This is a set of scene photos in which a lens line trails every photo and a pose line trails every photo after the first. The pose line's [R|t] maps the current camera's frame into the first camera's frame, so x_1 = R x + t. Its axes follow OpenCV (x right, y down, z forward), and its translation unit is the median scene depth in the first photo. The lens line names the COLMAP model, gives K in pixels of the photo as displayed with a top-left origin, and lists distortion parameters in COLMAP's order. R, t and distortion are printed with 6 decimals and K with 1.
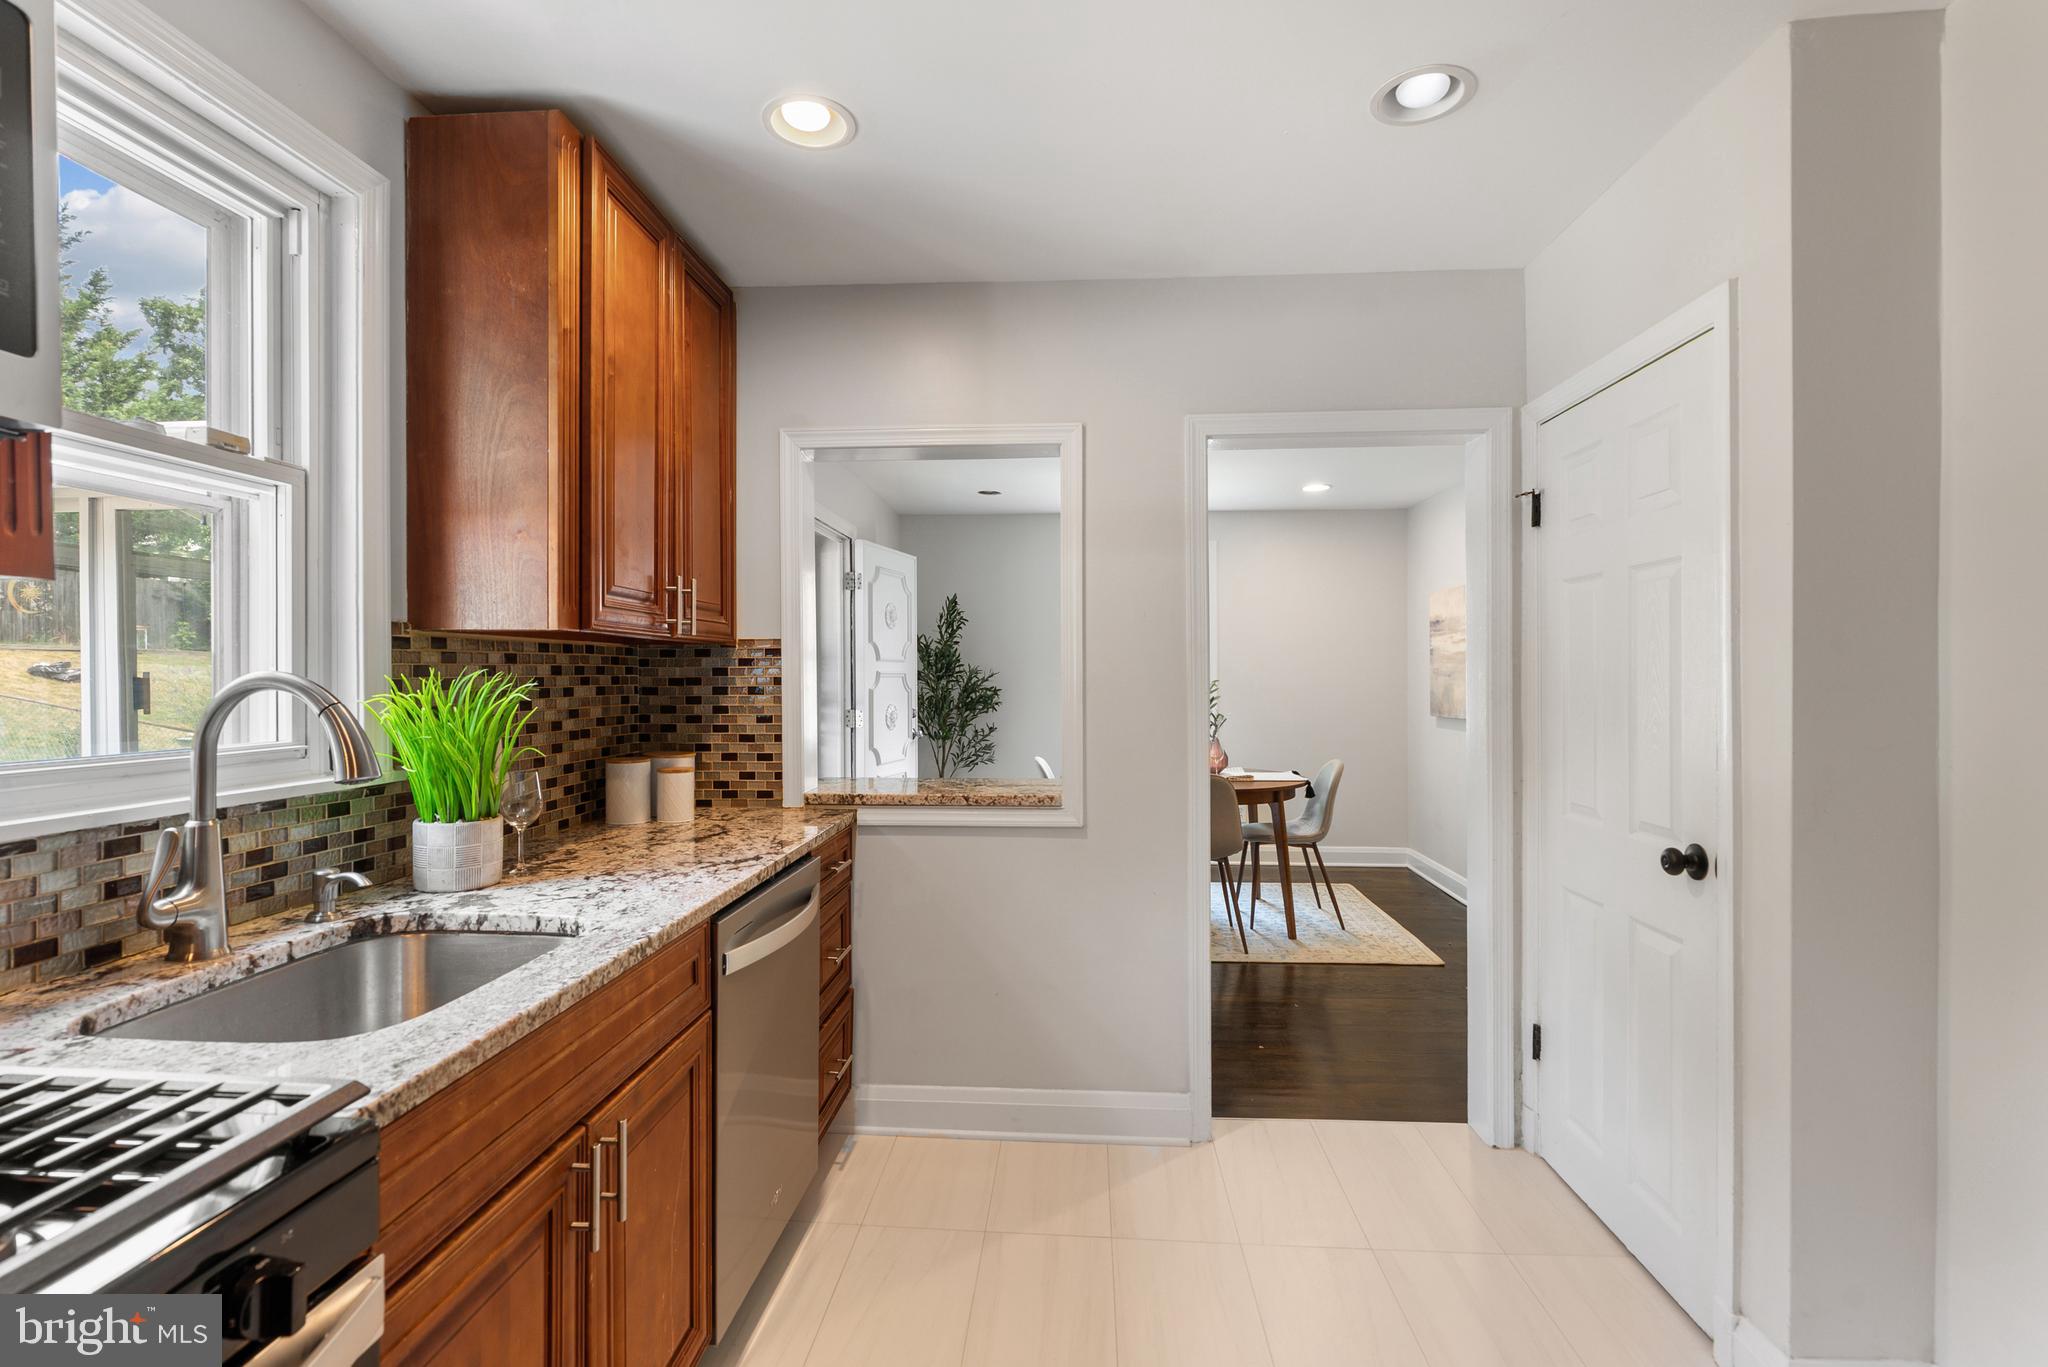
lens RADIAL K [[942.1, 0, 1014.7], [0, 942.1, 681.0], [0, 0, 1]] dist [0.001805, 0.002487]
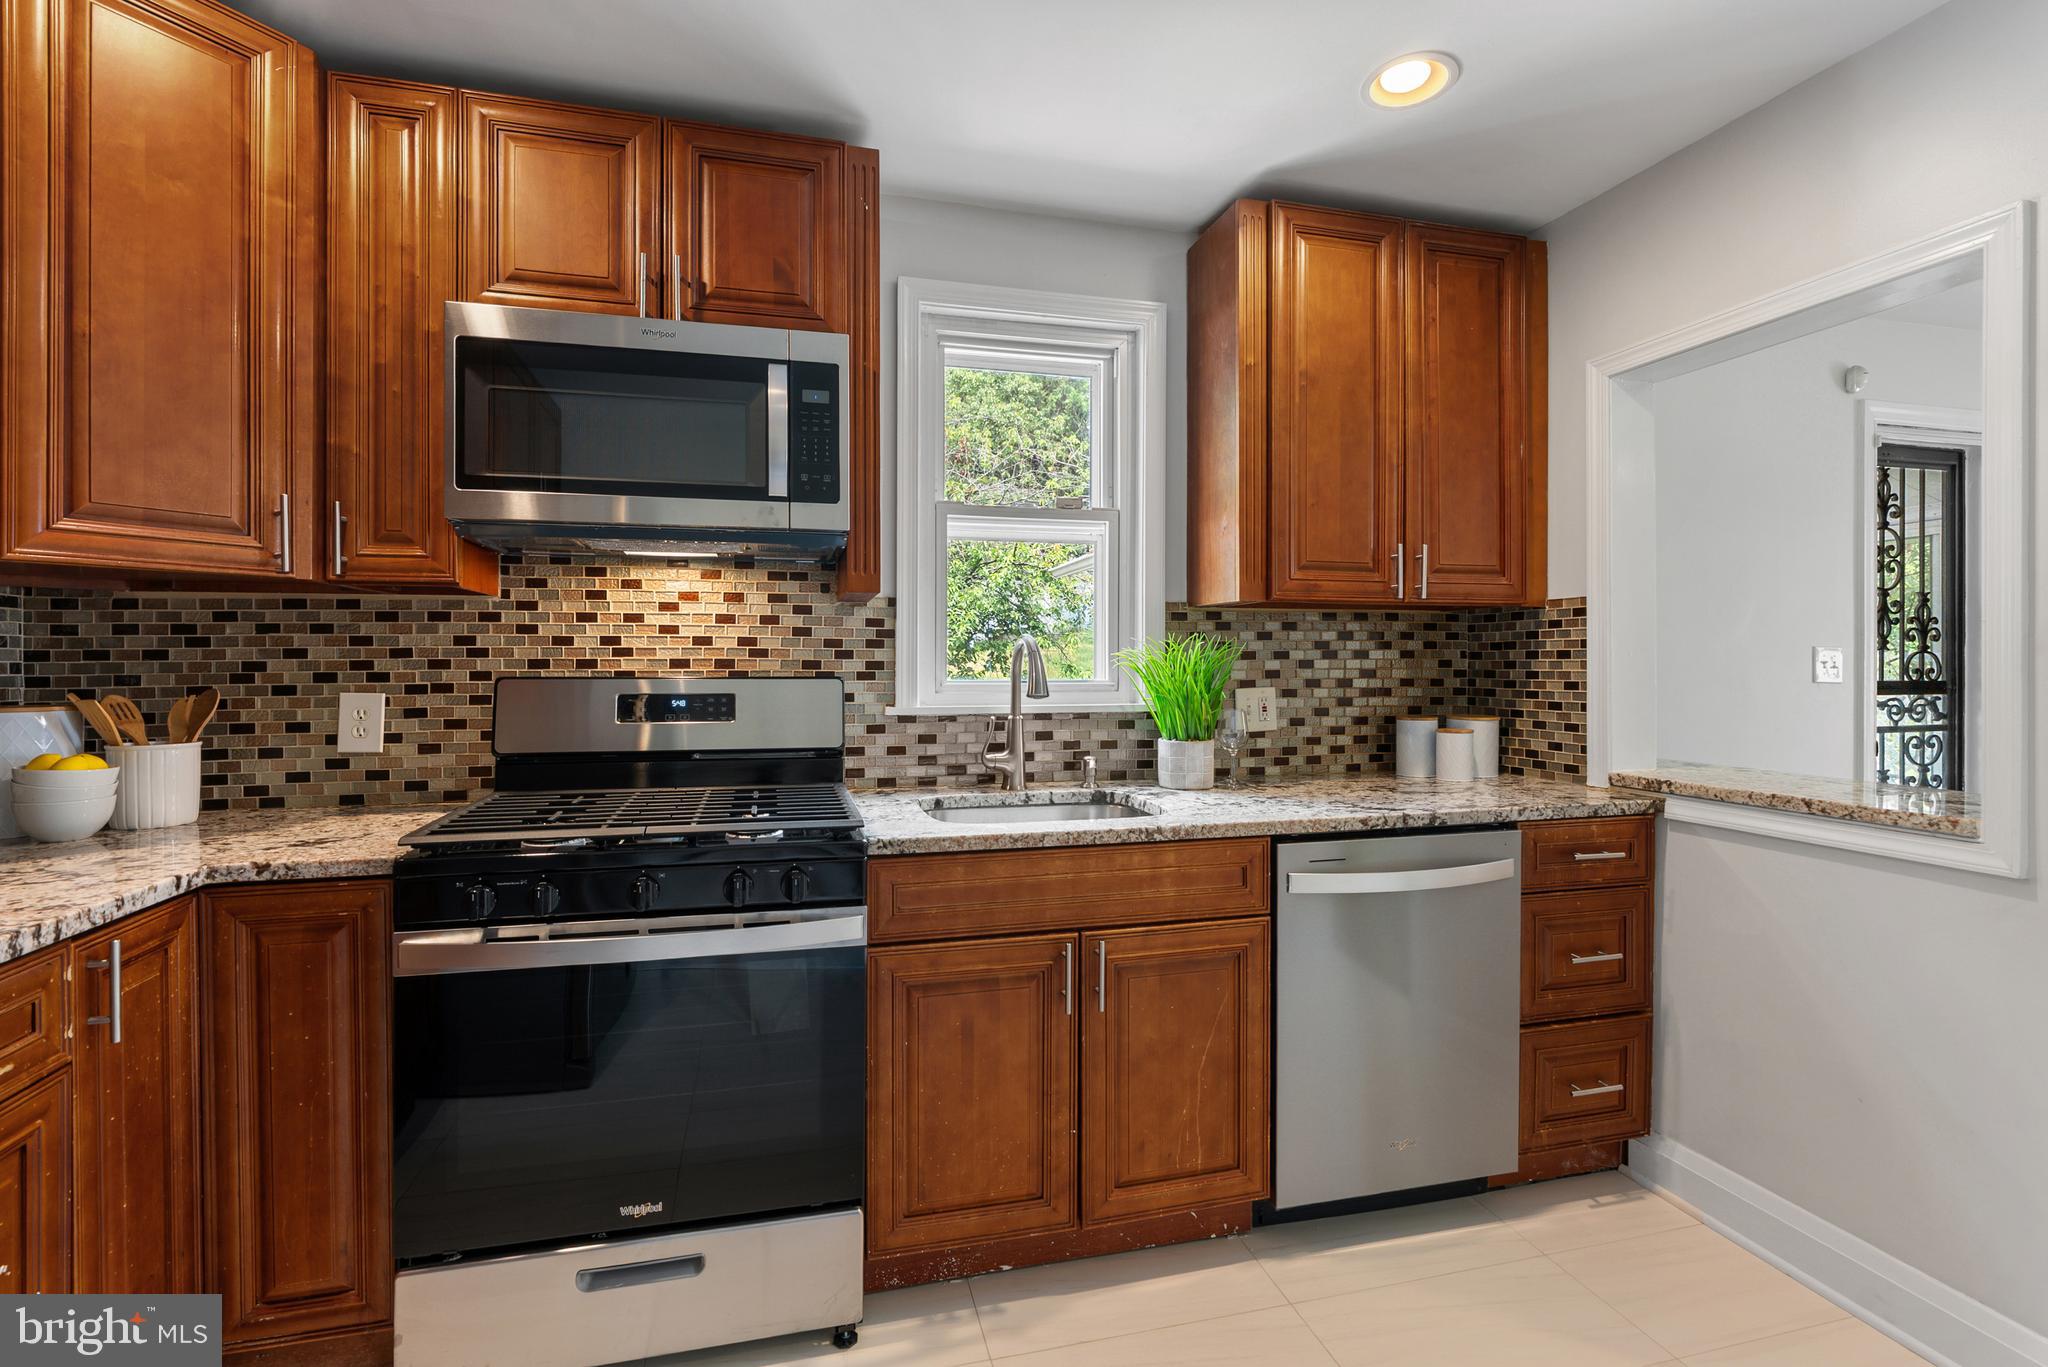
lens RADIAL K [[942.1, 0, 1008.9], [0, 942.1, 661.7], [0, 0, 1]] dist [0.001805, 0.002487]
pose [[0.313452, -0.000283, -0.949604, 0.438016], [-0.006575, 0.999975, -0.002469, 0.023550], [0.949581, 0.007017, 0.313442, 0.205558]]
